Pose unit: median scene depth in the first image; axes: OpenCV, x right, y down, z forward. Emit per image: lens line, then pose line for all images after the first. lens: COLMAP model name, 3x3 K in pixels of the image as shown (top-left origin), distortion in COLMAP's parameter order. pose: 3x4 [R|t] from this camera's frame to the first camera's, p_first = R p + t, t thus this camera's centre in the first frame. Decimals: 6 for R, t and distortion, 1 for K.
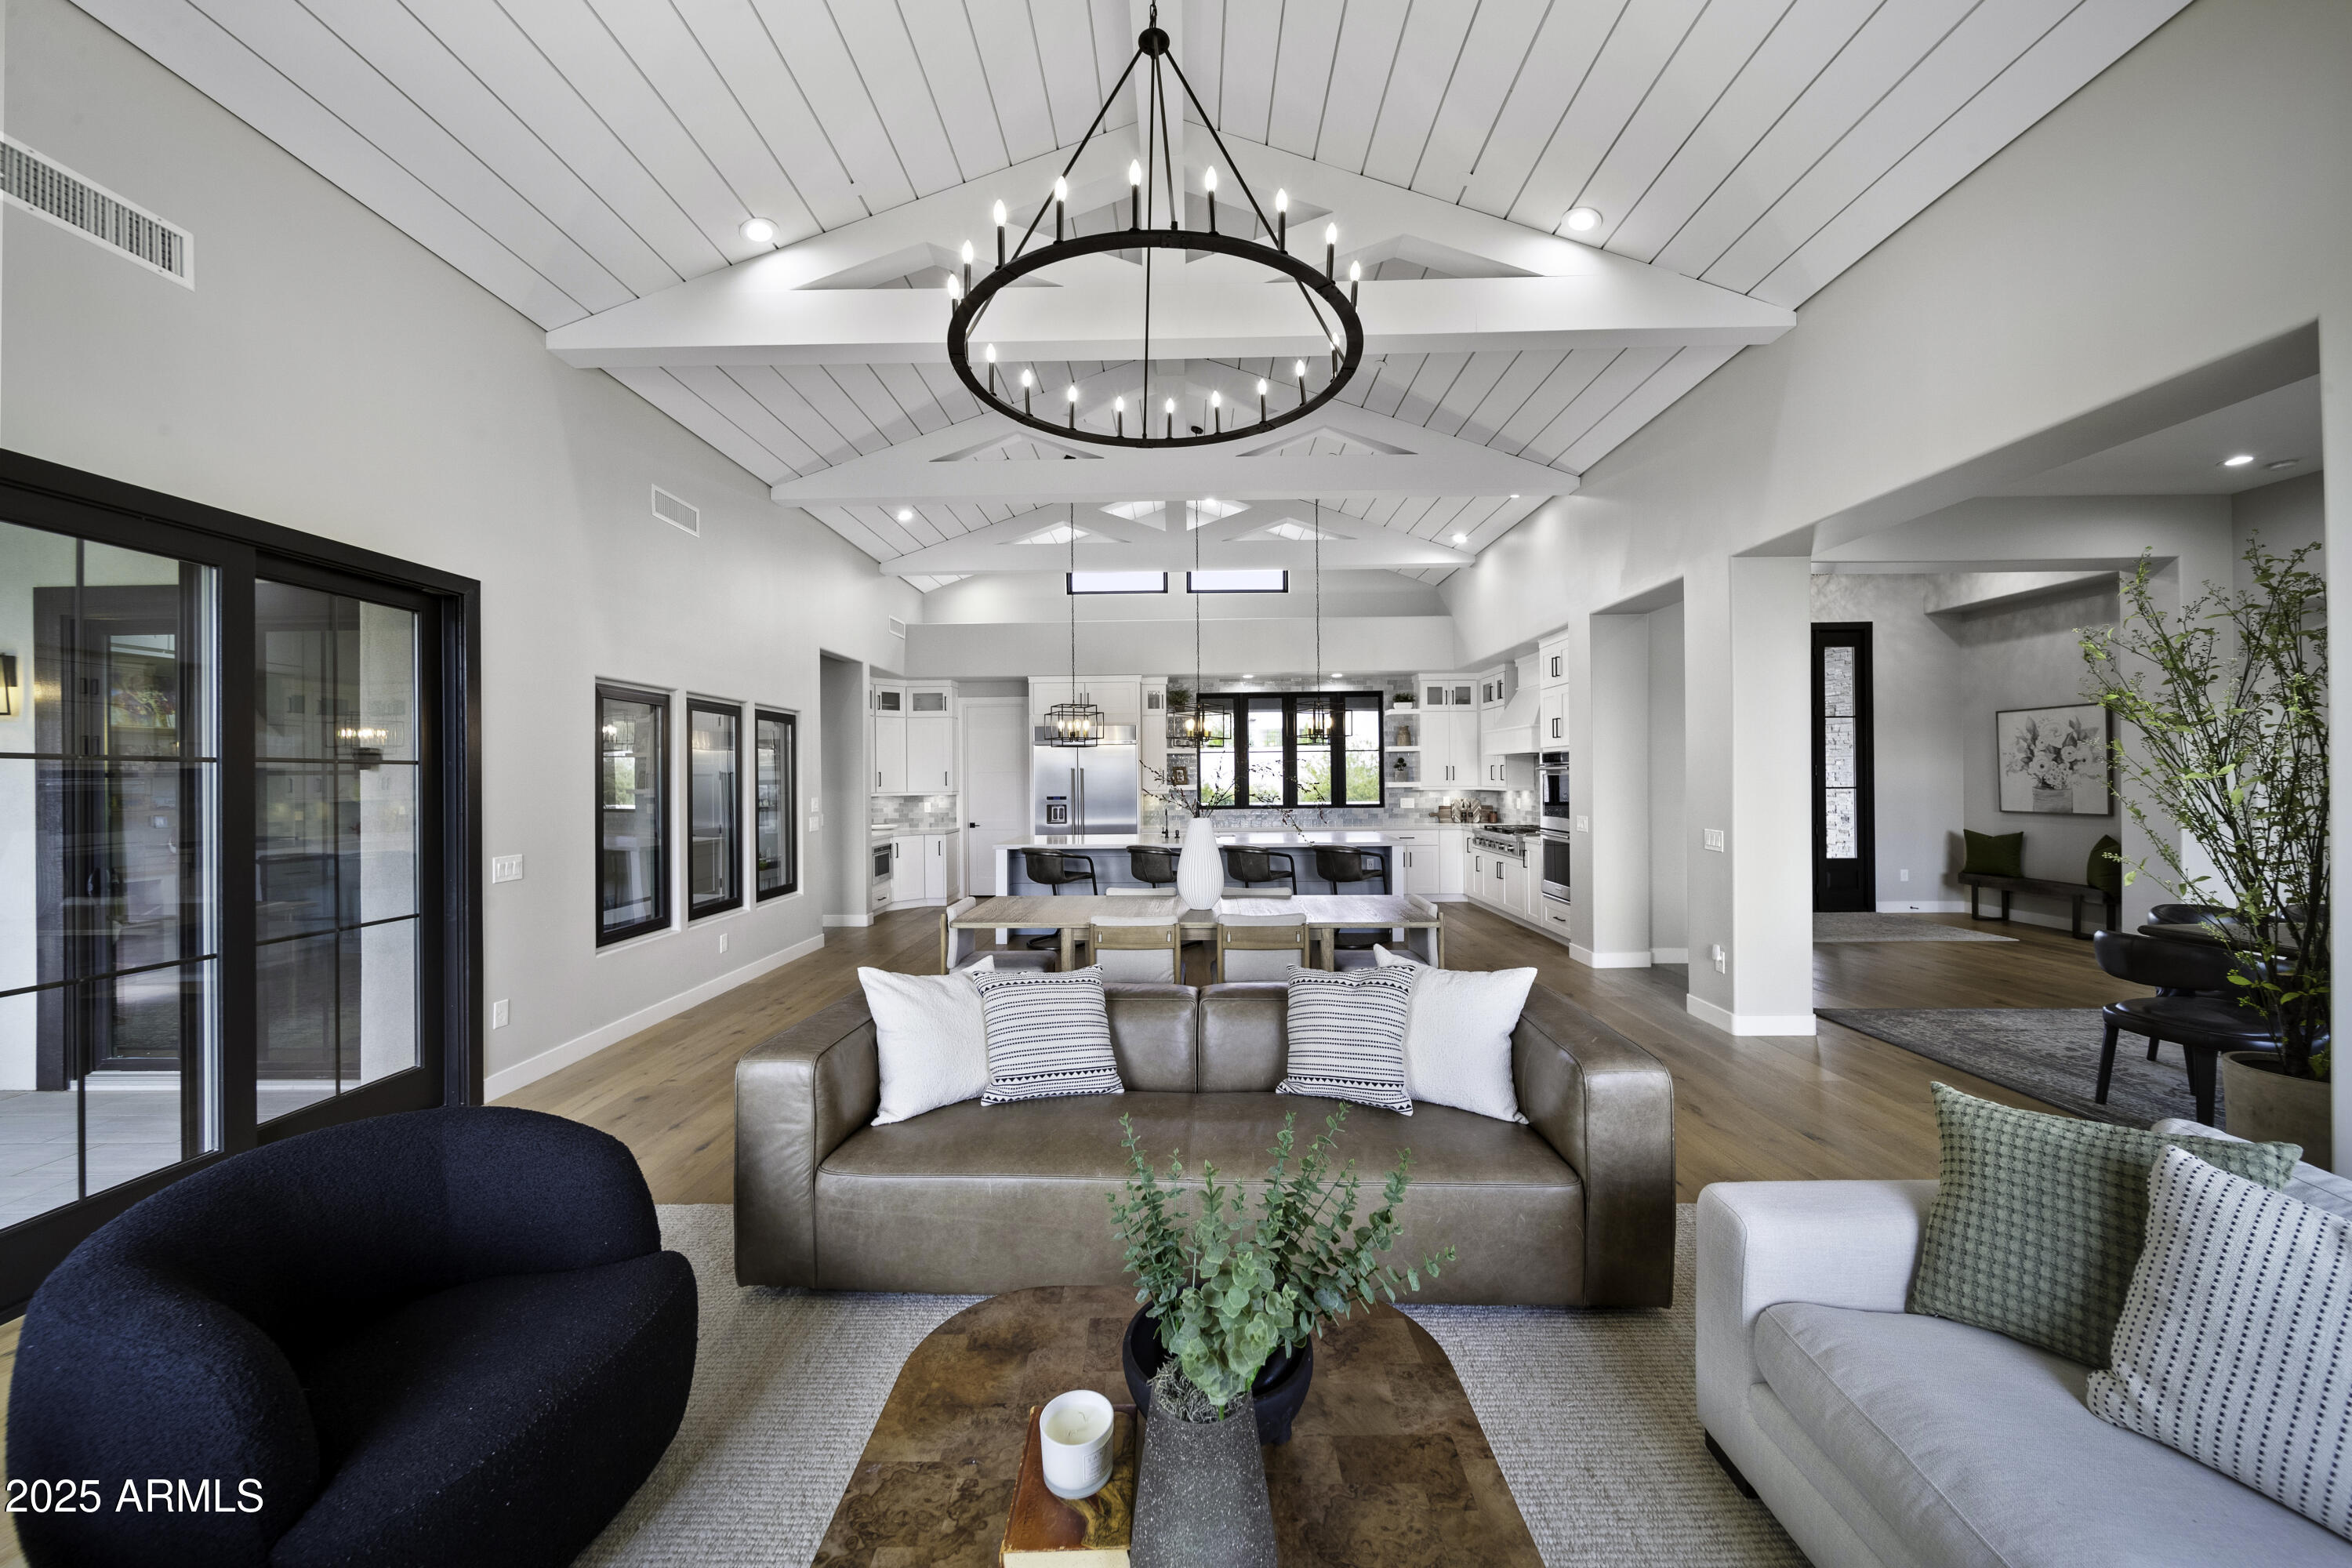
lens RADIAL K [[833.1, 0, 1170.8], [0, 833.1, 776.7], [0, 0, 1]] dist [-0.001173, -0.000246]
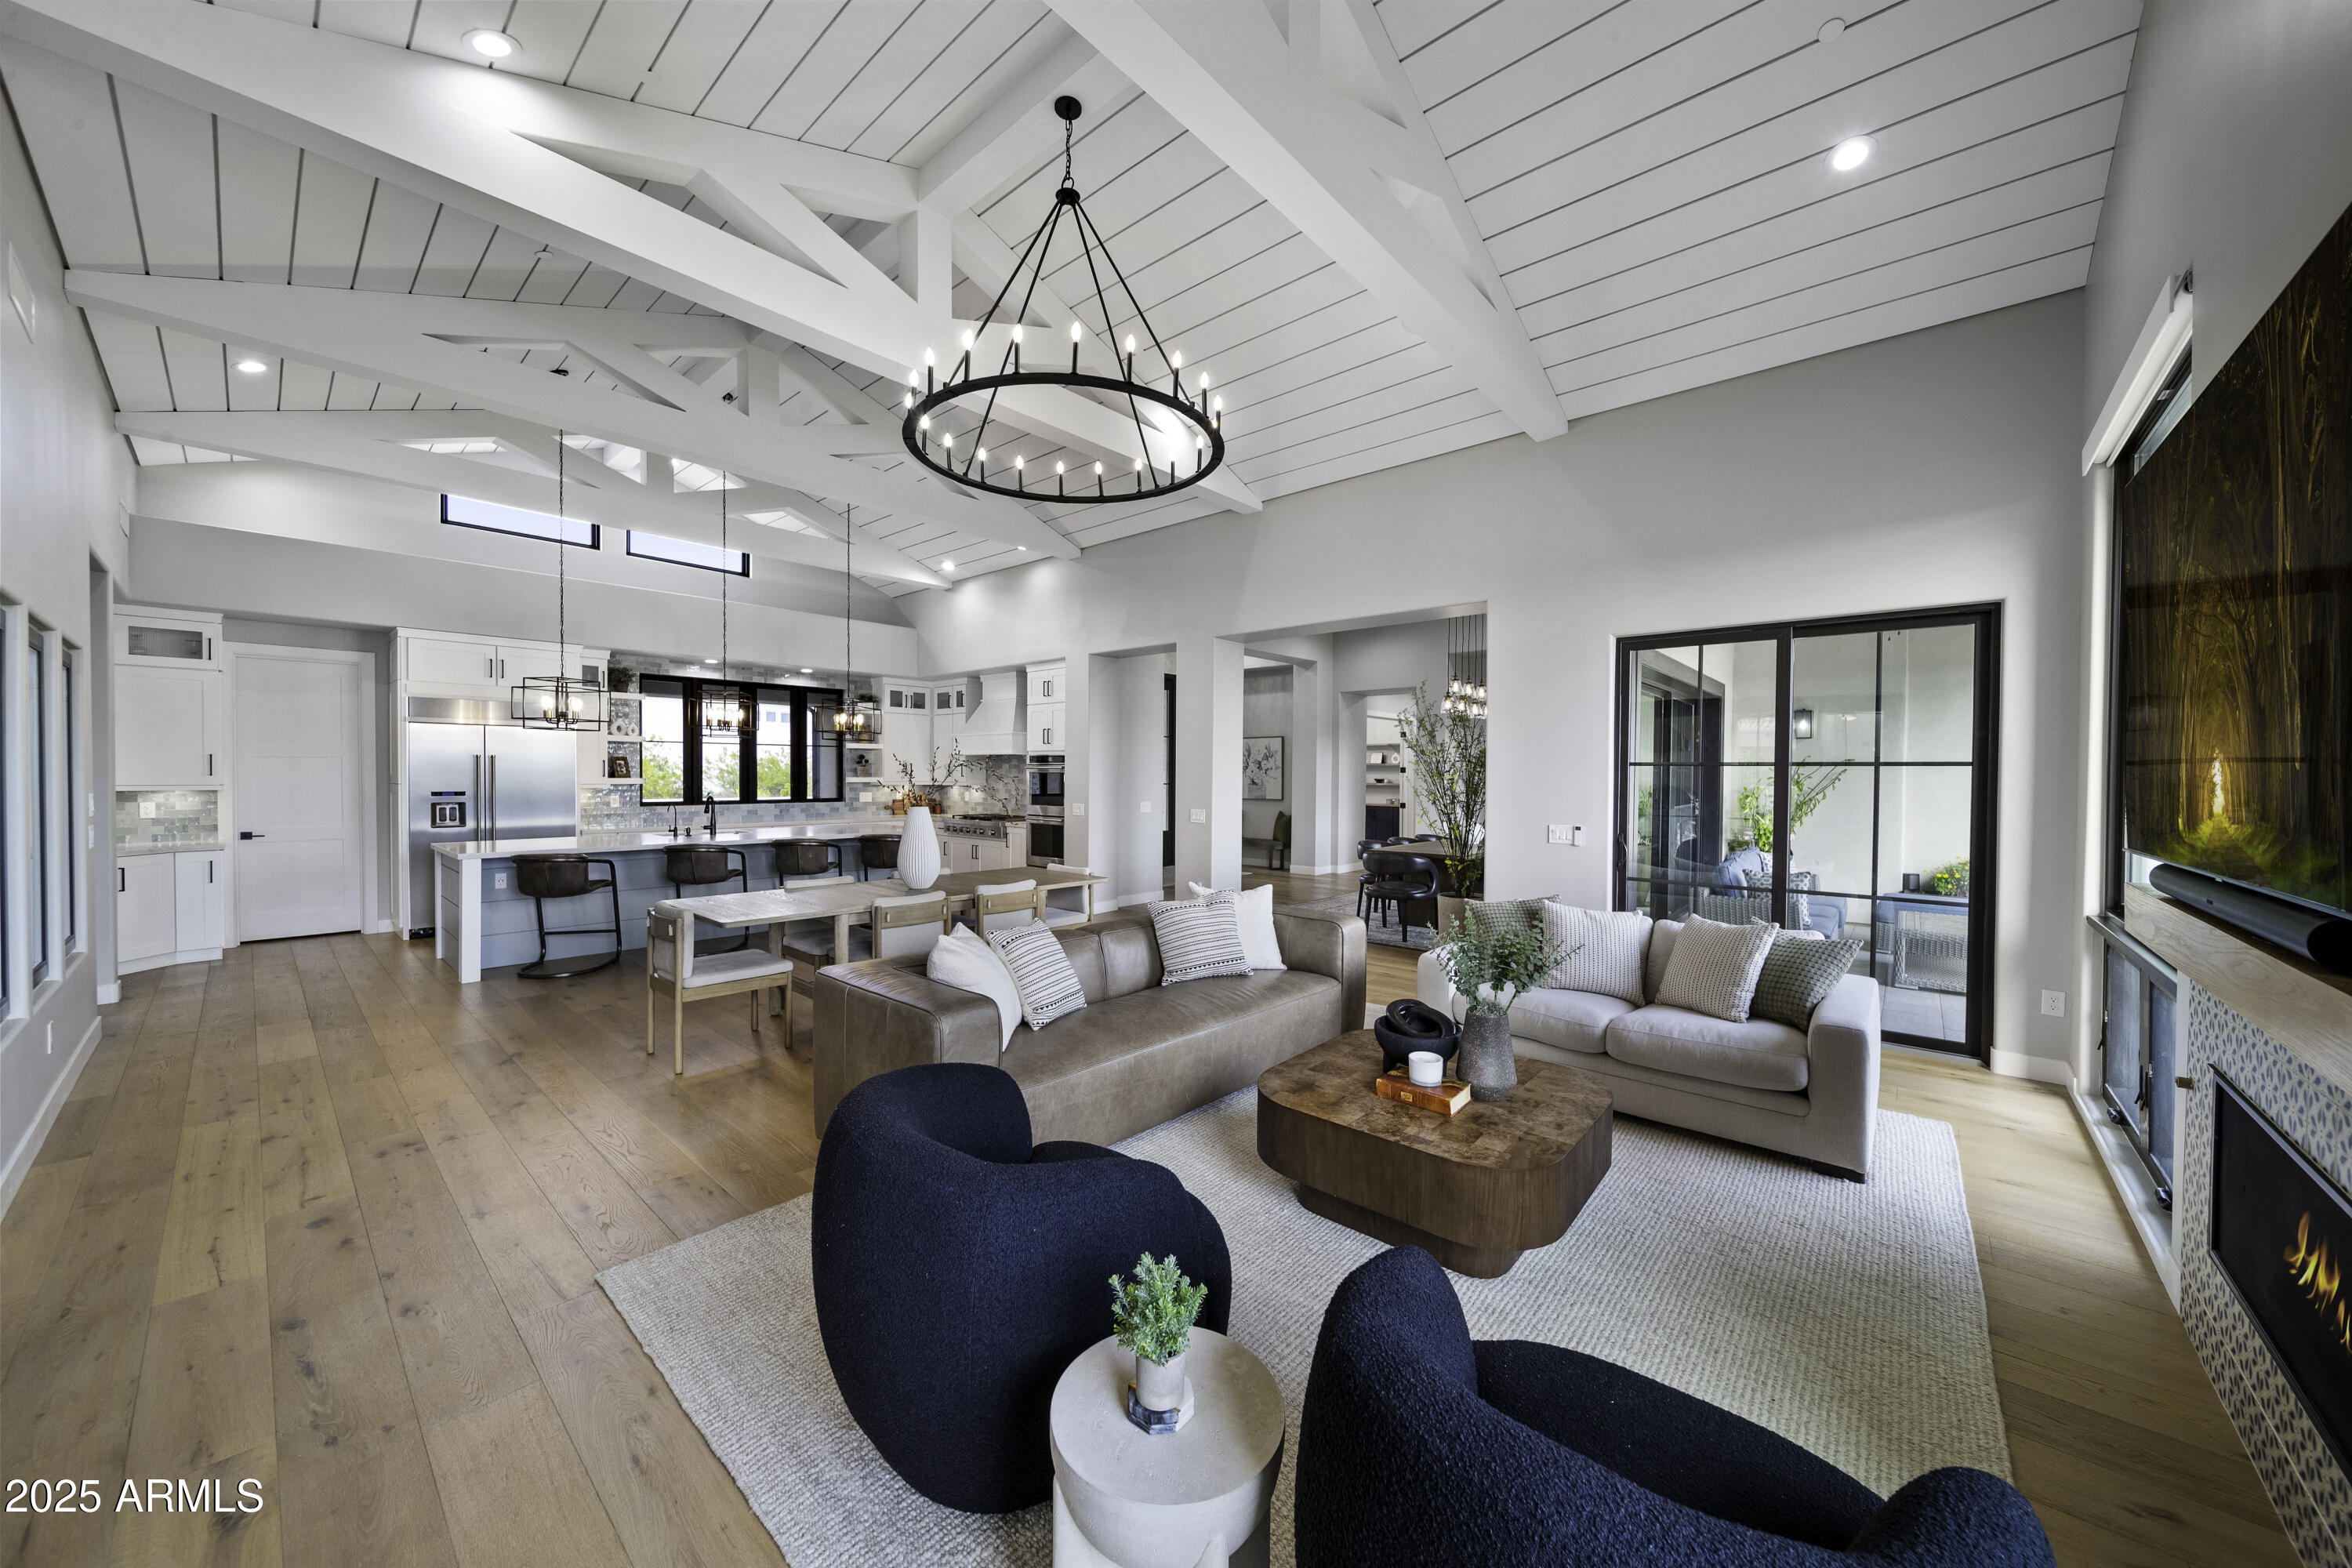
lens RADIAL K [[834.6, 0, 1172.7], [0, 834.6, 784.1], [0, 0, 1]] dist [-0.000672, -0.000326]
pose [[0.650637, 0.003970, 0.759379, -0.294250], [-0.012865, 0.999900, 0.005796, 0.004207], [-0.759280, -0.013540, 0.650623, 0.008932]]
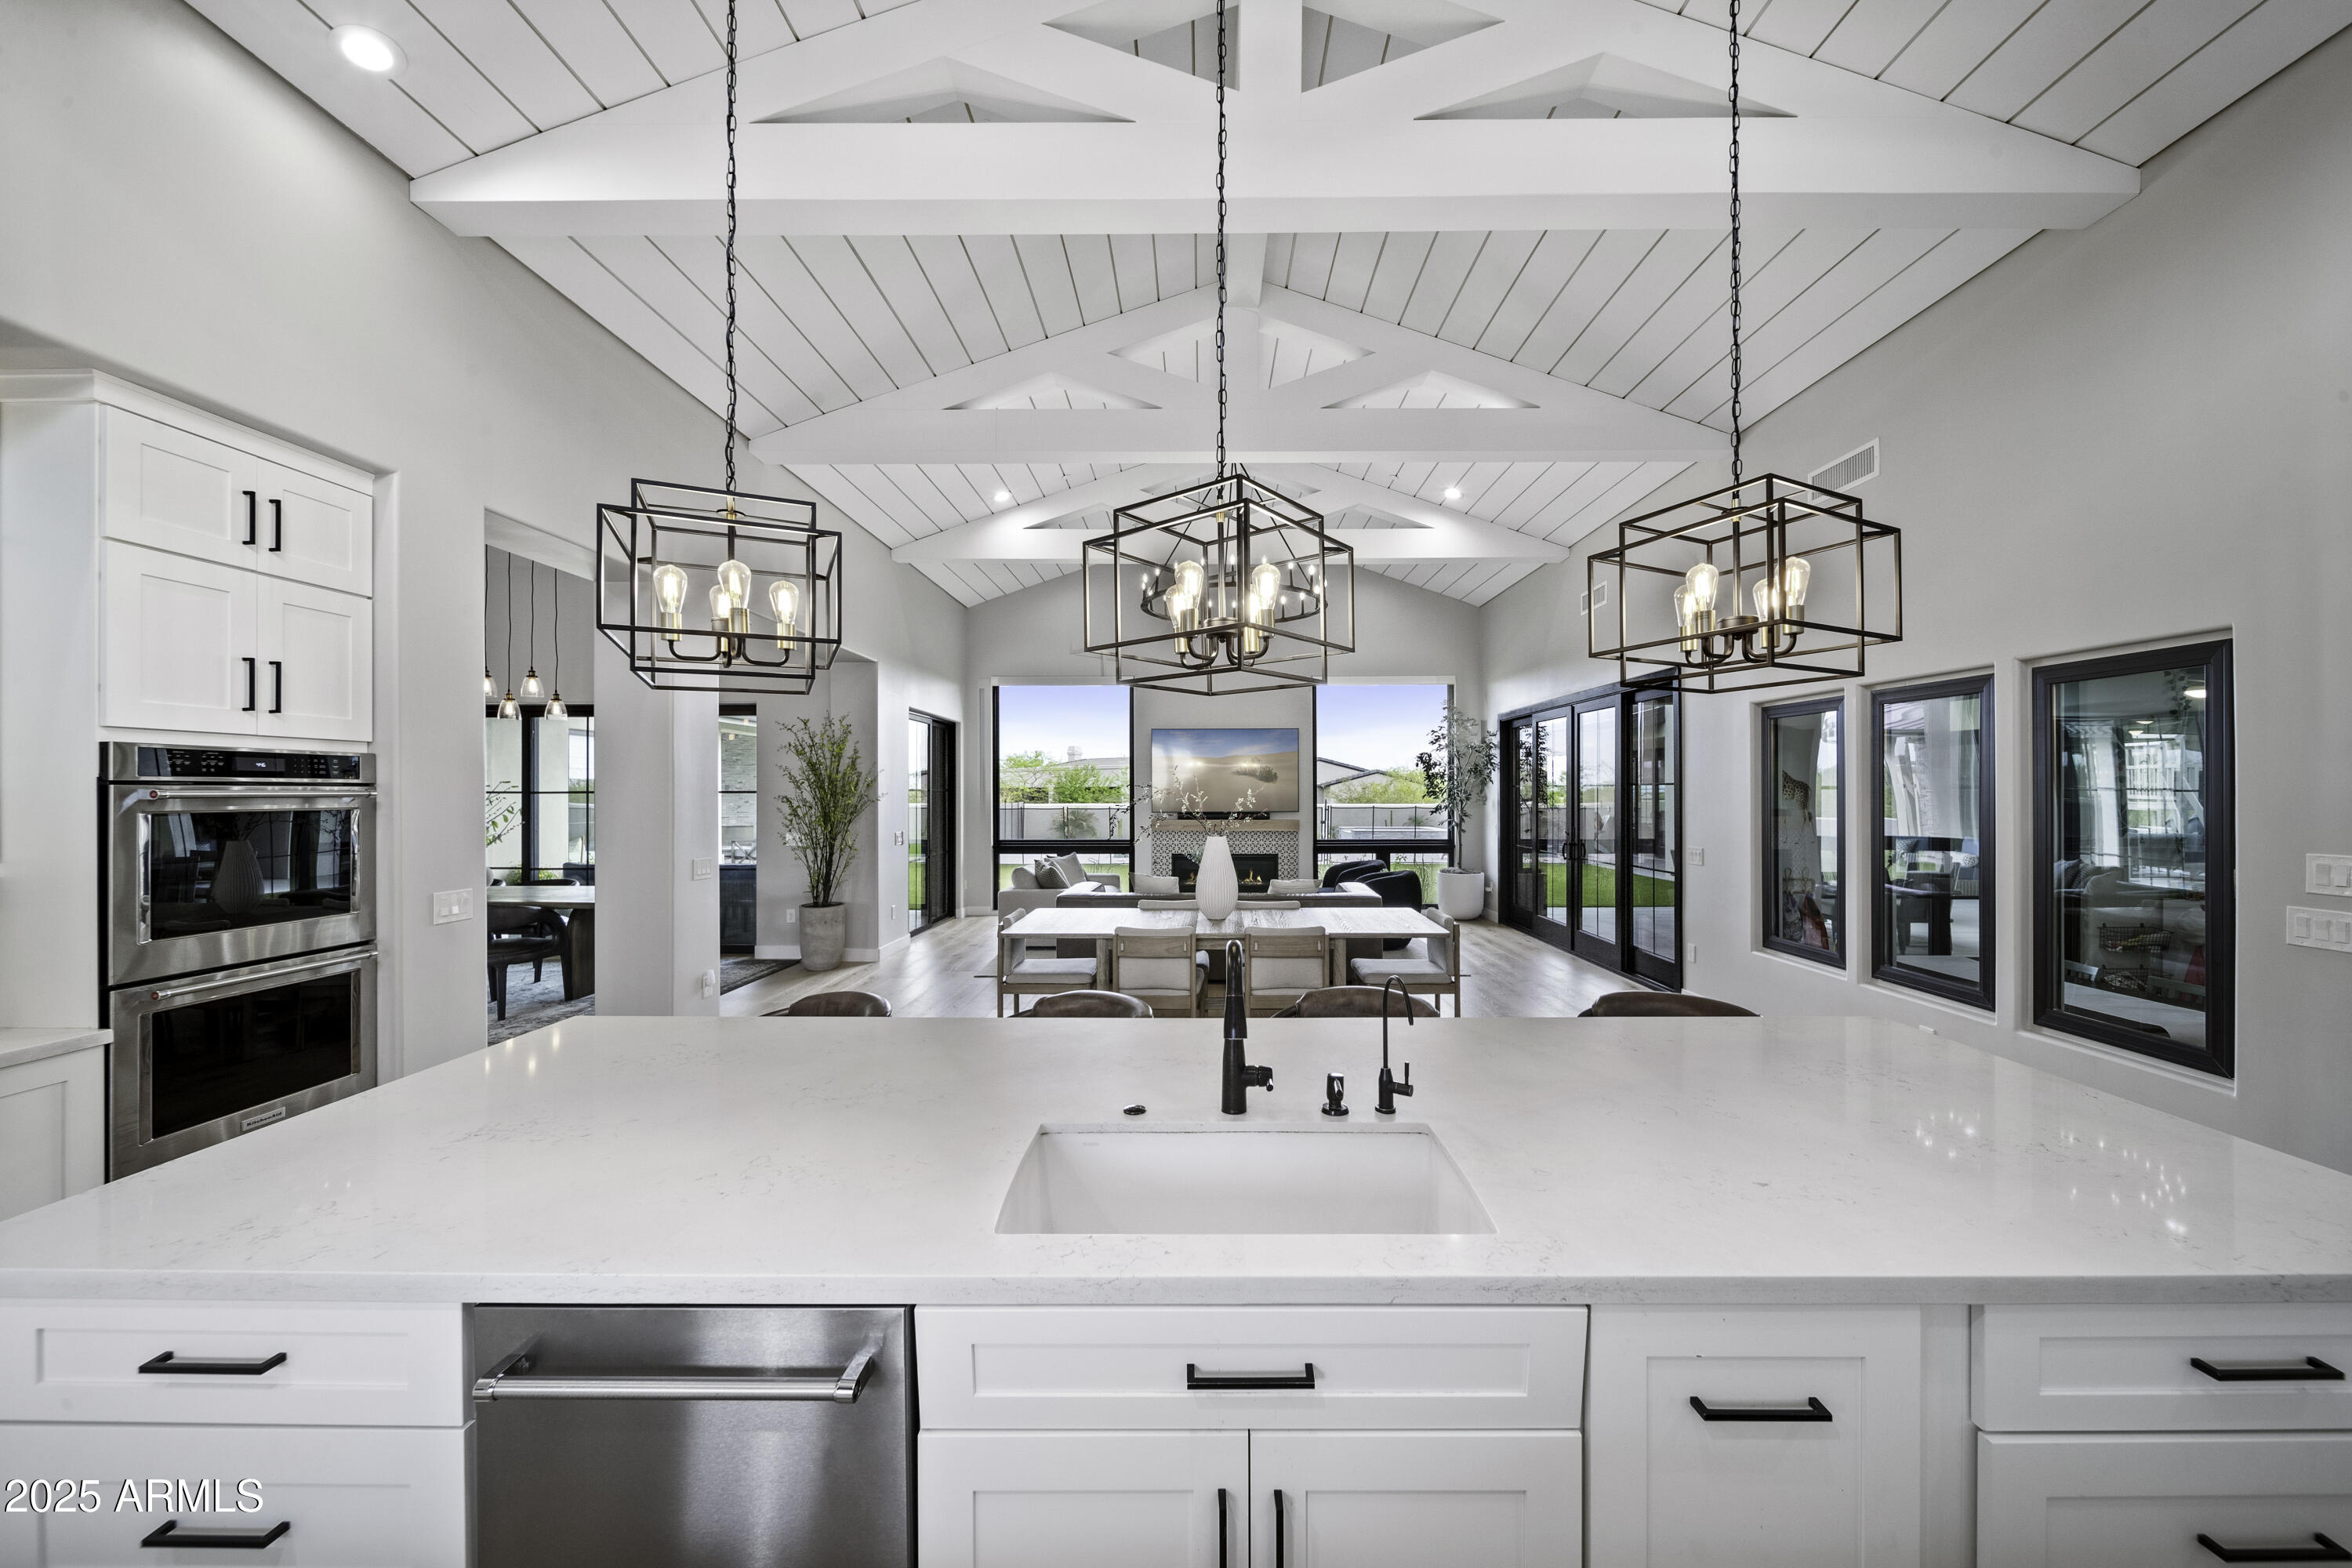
lens RADIAL K [[838.1, 0, 1206.9], [0, 838.1, 787.5], [0, 0, 1]] dist [-0.000443, -0.000106]
pose [[-0.999815, 0.012046, -0.014969, 0.035395], [0.012108, 0.999919, -0.004050, -0.004731], [0.014919, -0.004230, -0.999880, 1.044502]]
